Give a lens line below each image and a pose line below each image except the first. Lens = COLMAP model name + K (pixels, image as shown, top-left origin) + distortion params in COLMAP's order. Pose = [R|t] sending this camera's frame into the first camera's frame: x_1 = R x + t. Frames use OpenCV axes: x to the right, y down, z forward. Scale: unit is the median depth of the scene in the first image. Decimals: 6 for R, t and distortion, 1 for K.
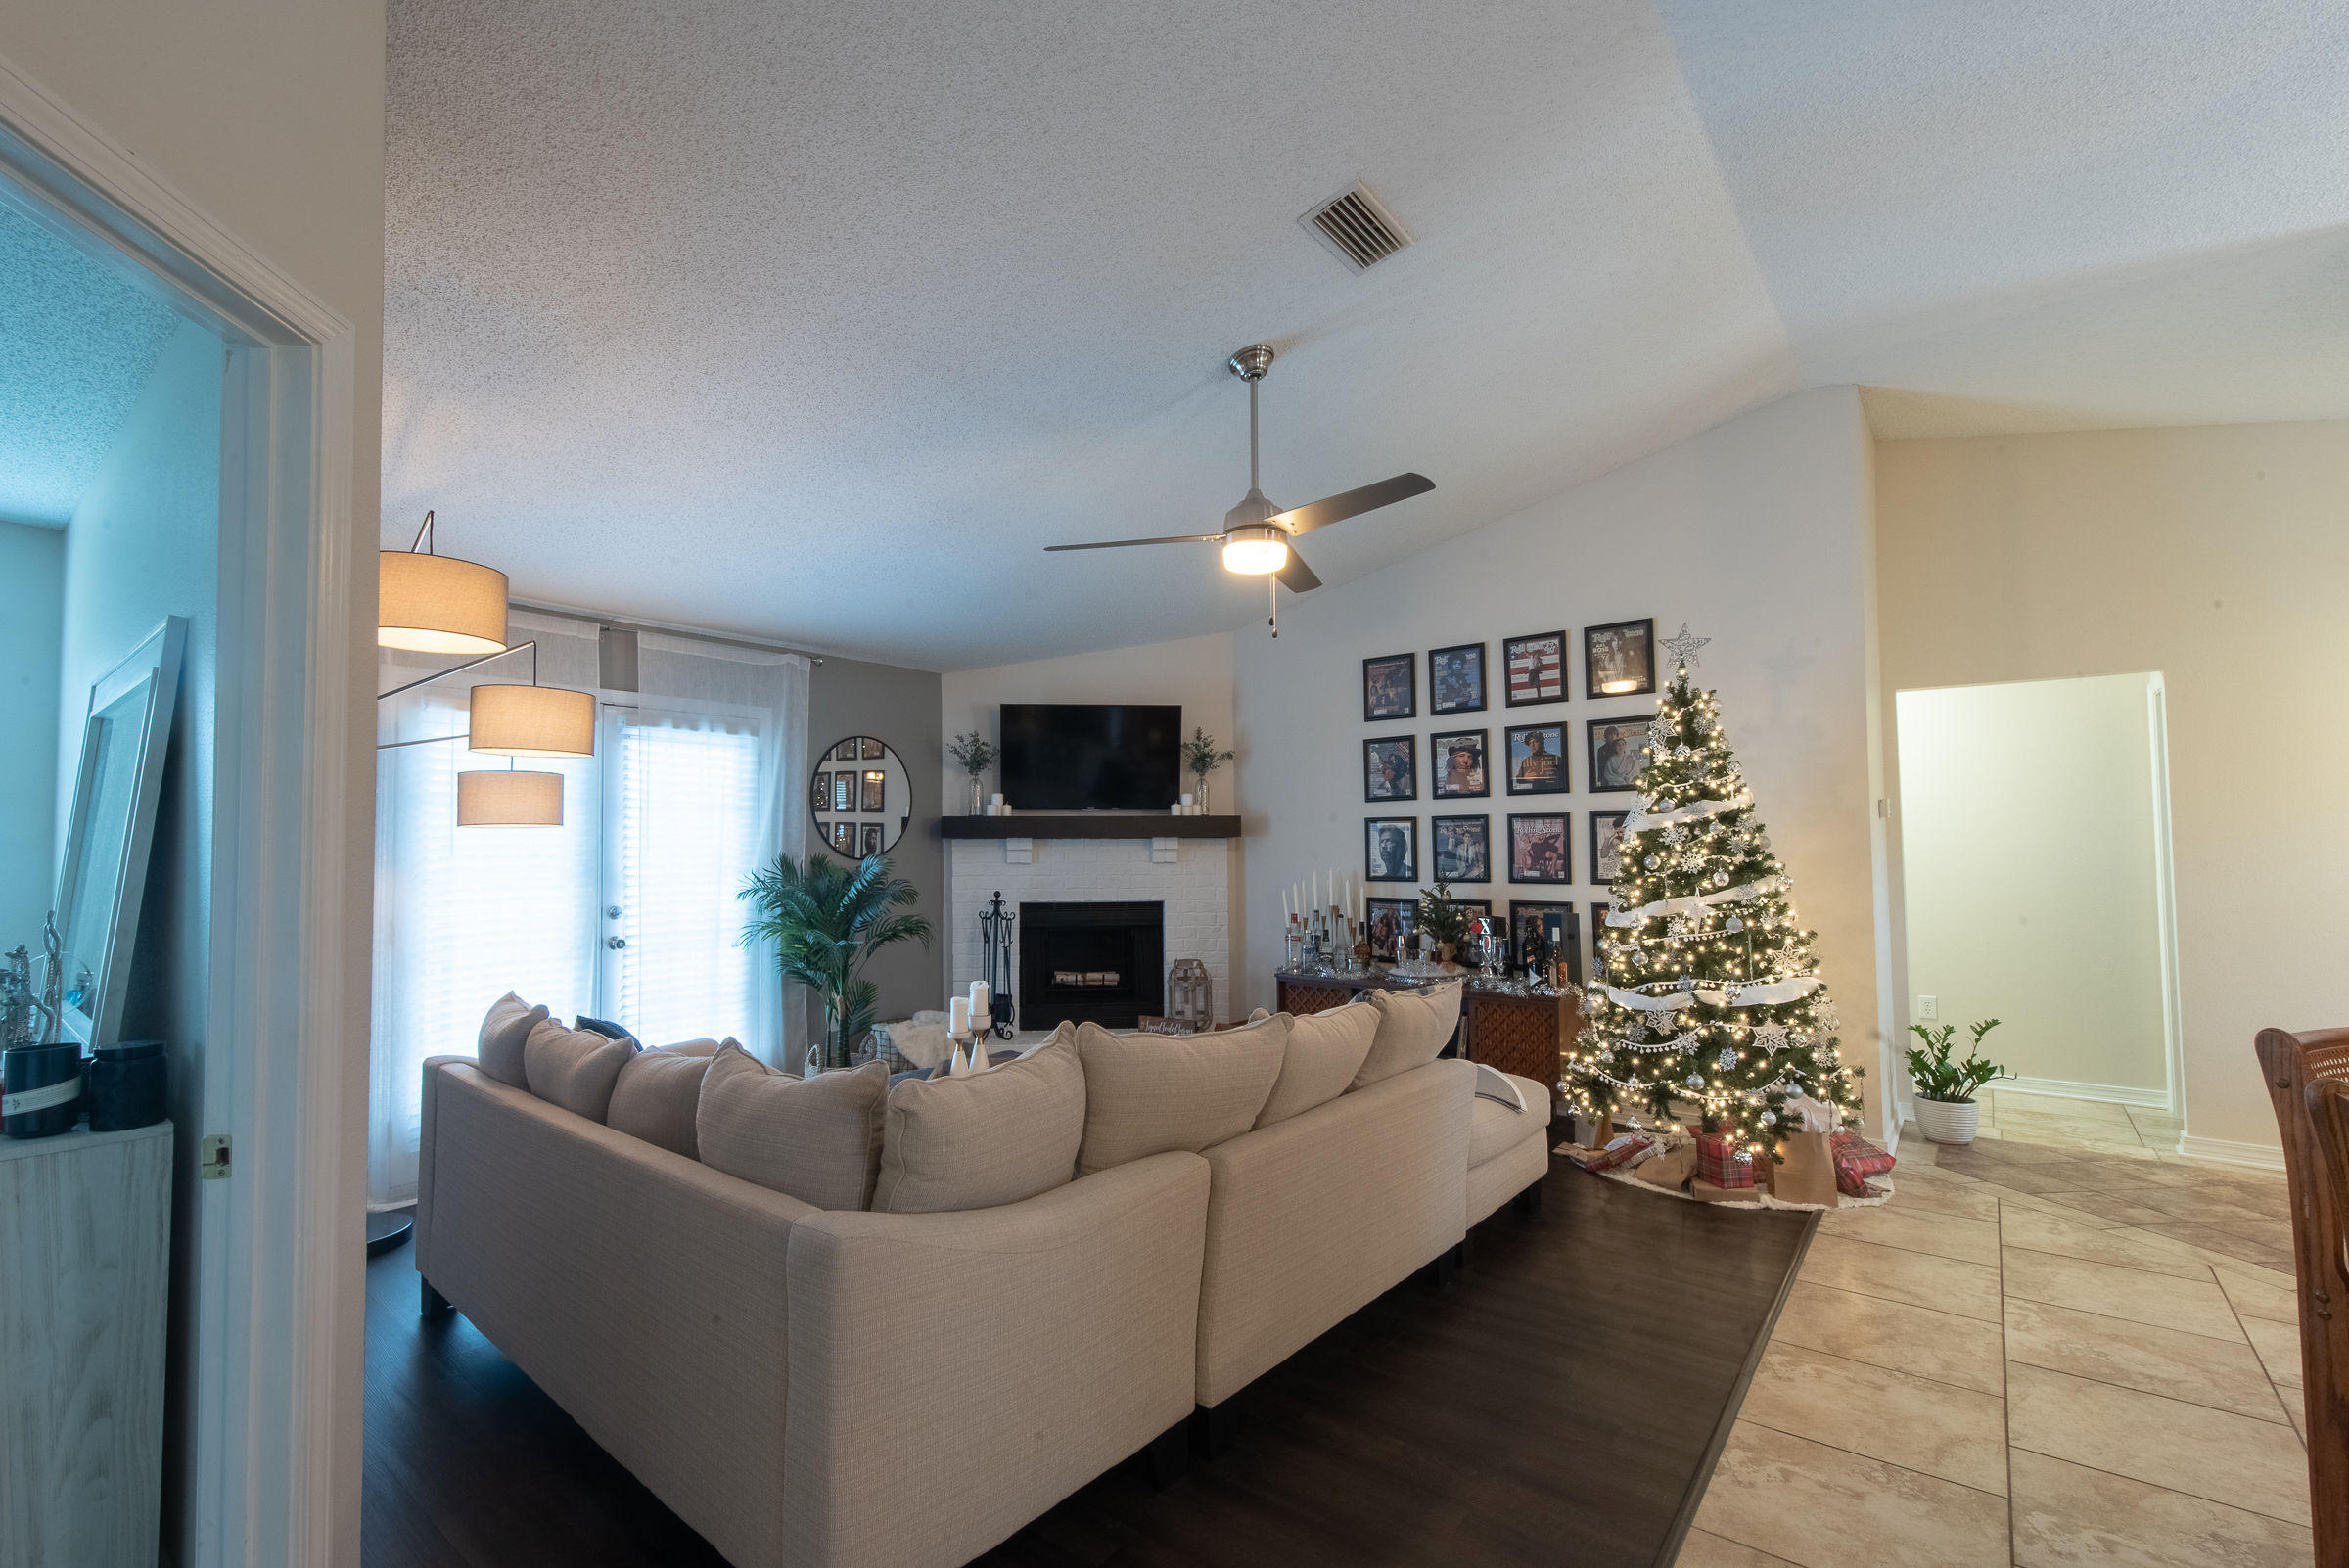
lens RADIAL K [[1016.9, 0, 1074.6], [0, 1016.9, 805.7], [0, 0, 1]] dist [0.010300, -0.000106]
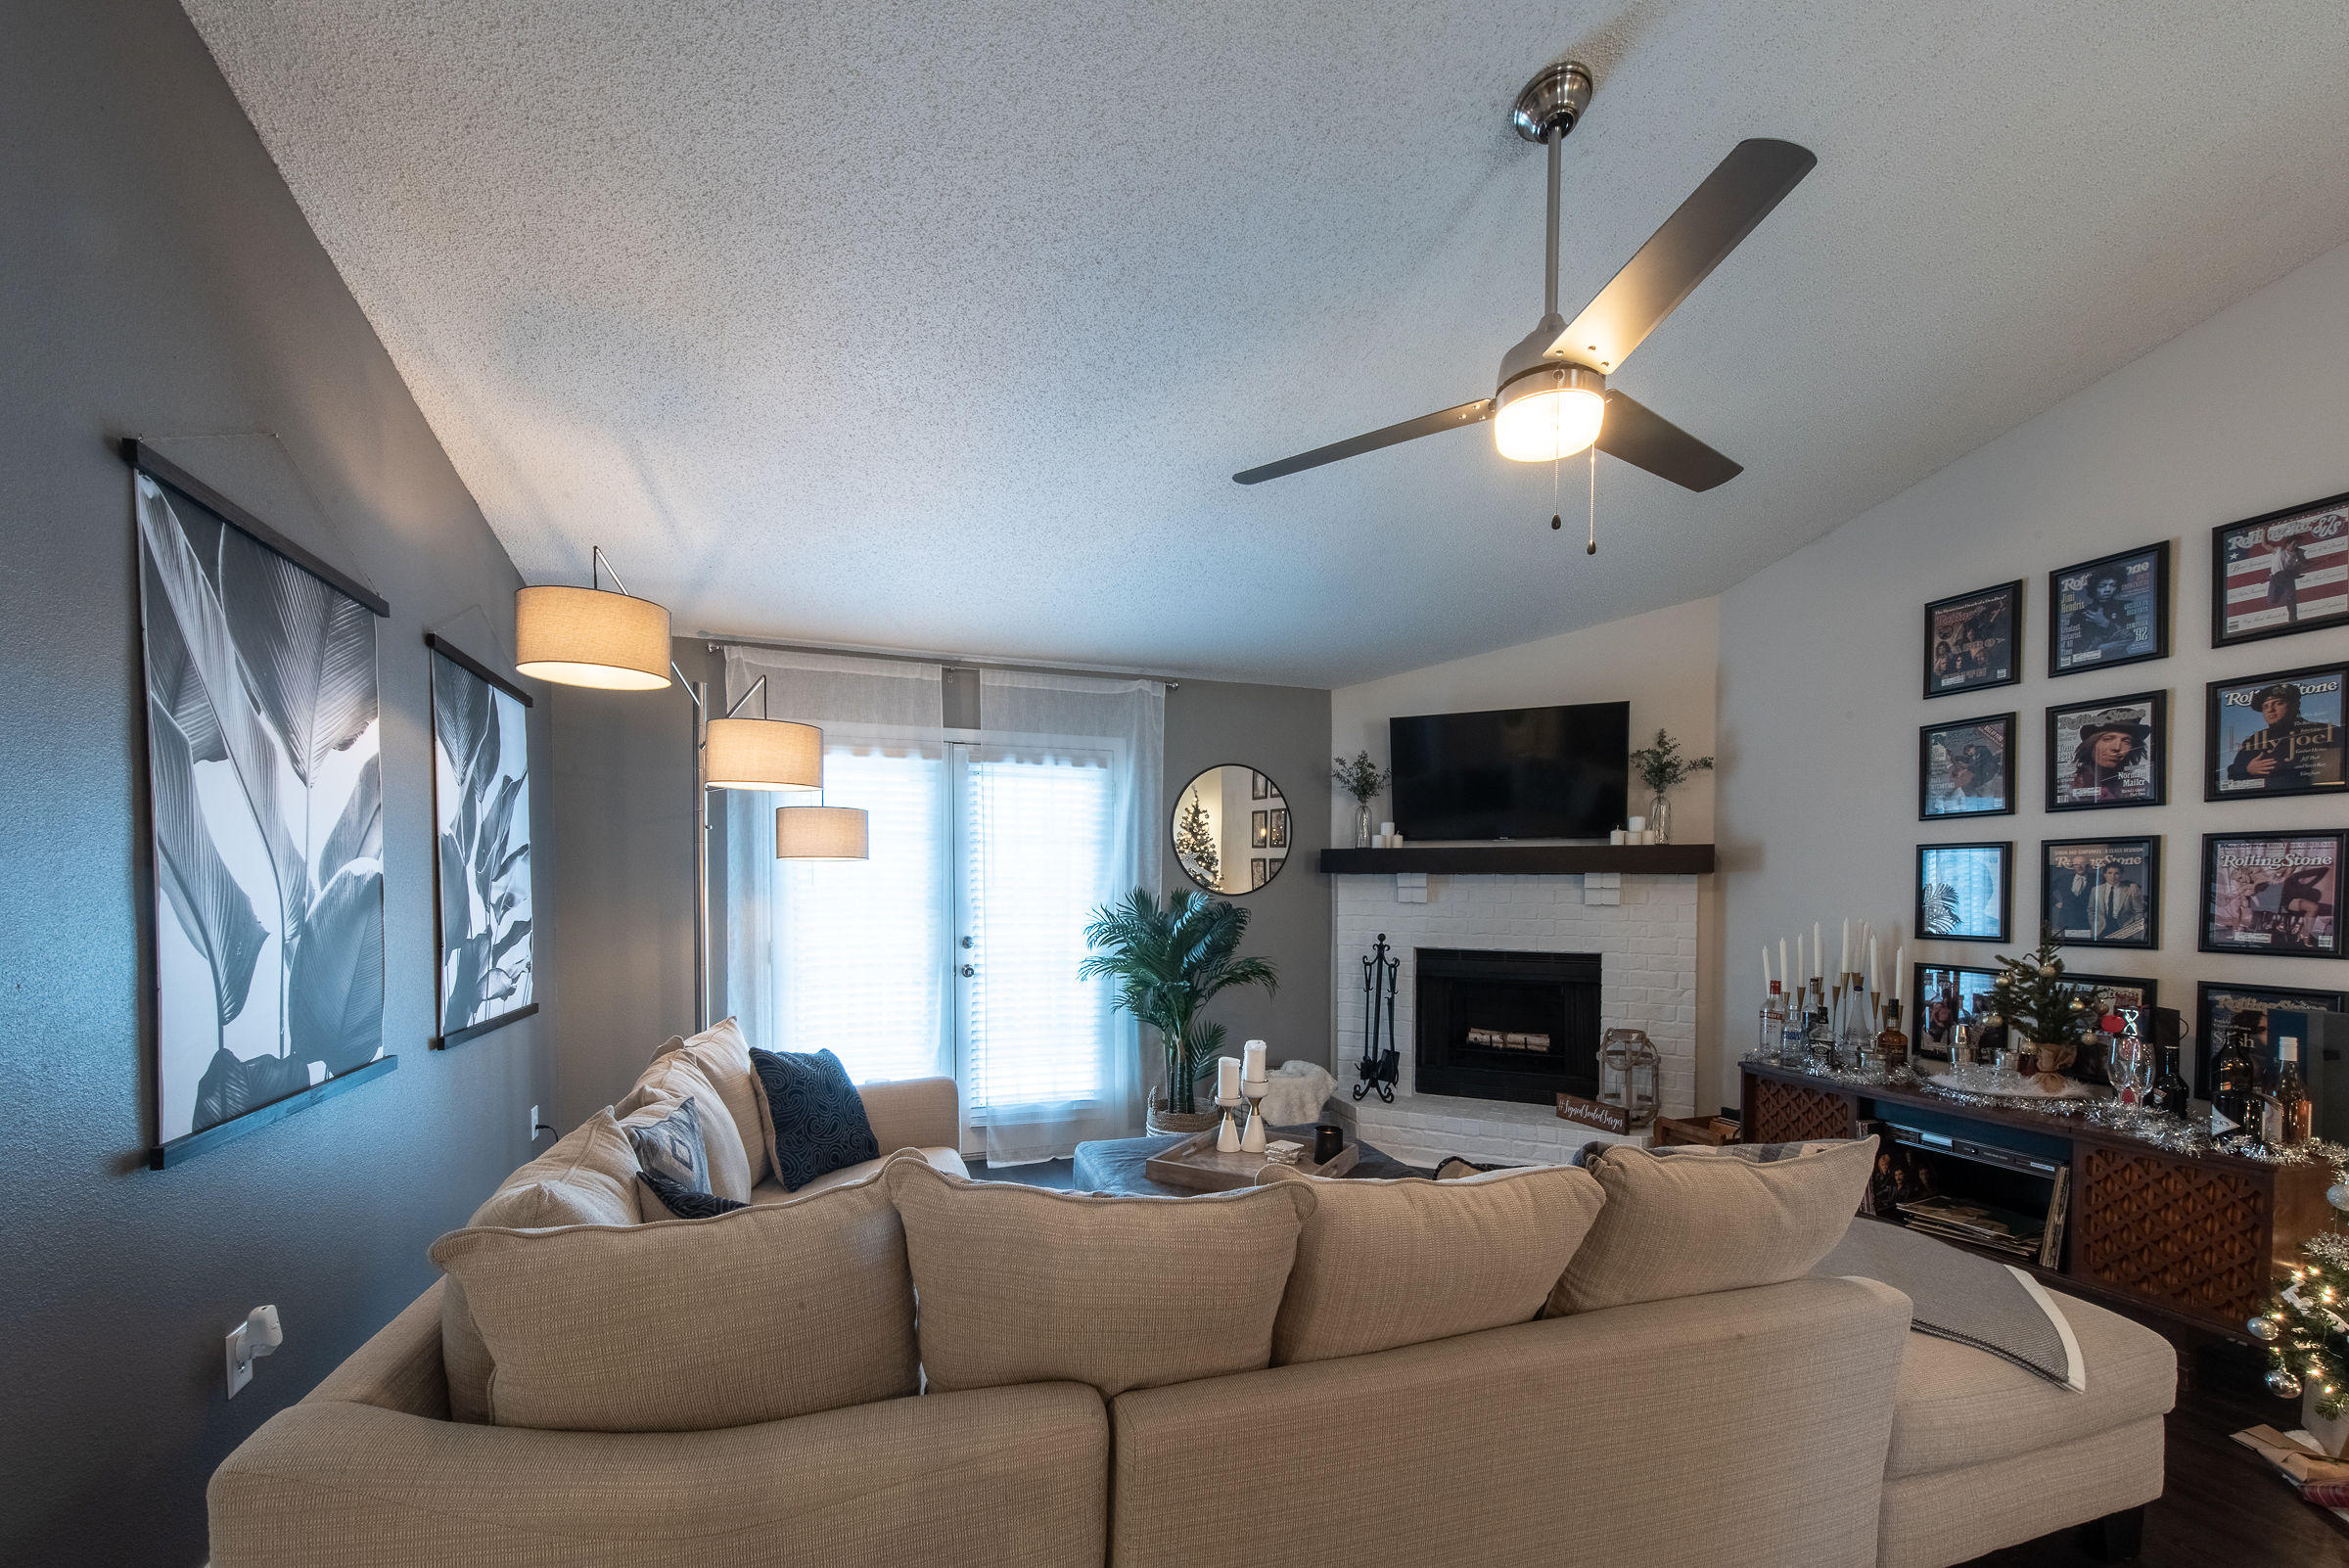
lens RADIAL K [[929.0, 0, 1154.4], [0, 929.0, 911.0], [0, 0, 1]] dist [0.007099, -0.002357]
pose [[0.867028, 0.023259, -0.497717, 0.170662], [0.011414, 0.997721, 0.066508, 0.009943], [0.498129, -0.063345, 0.864786, 0.235520]]
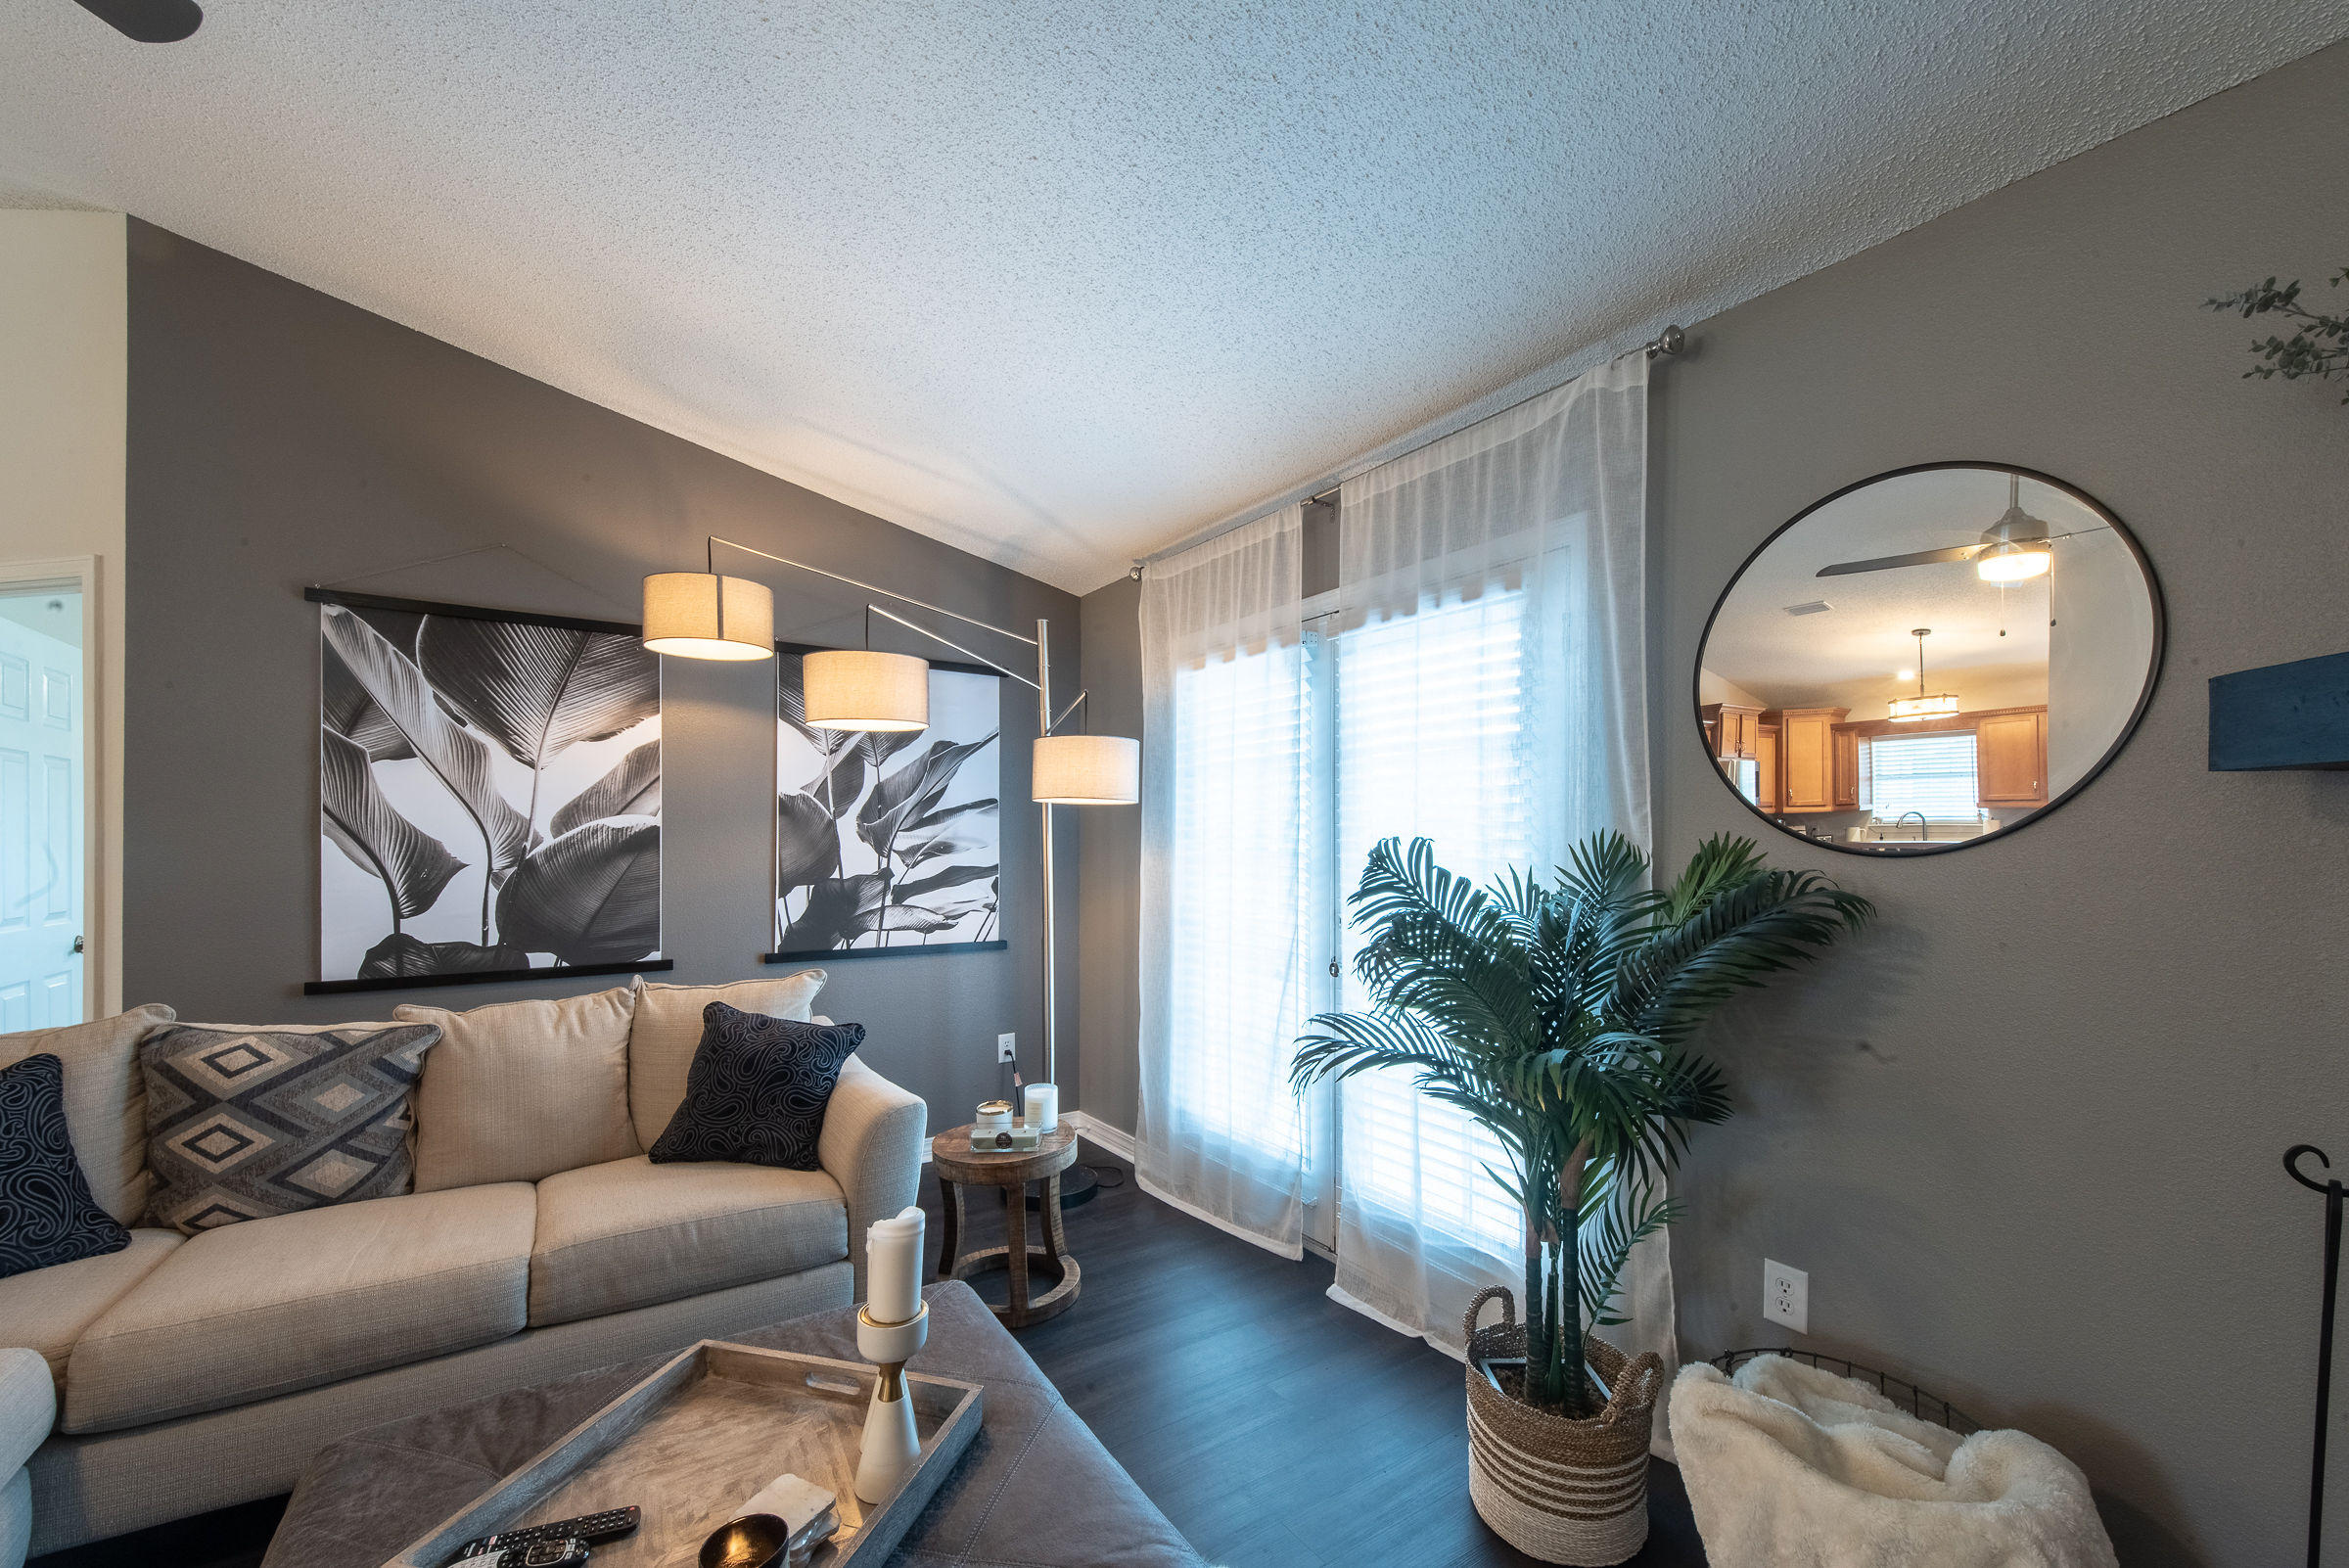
lens RADIAL K [[929.0, 0, 1206.6], [0, 929.0, 834.7], [0, 0, 1]] dist [0.007099, -0.002357]
pose [[-0.230298, 0.003135, -0.973115, 0.142581], [0.043531, 0.999027, -0.007084, 0.042804], [0.972146, -0.043992, -0.230210, 0.923317]]
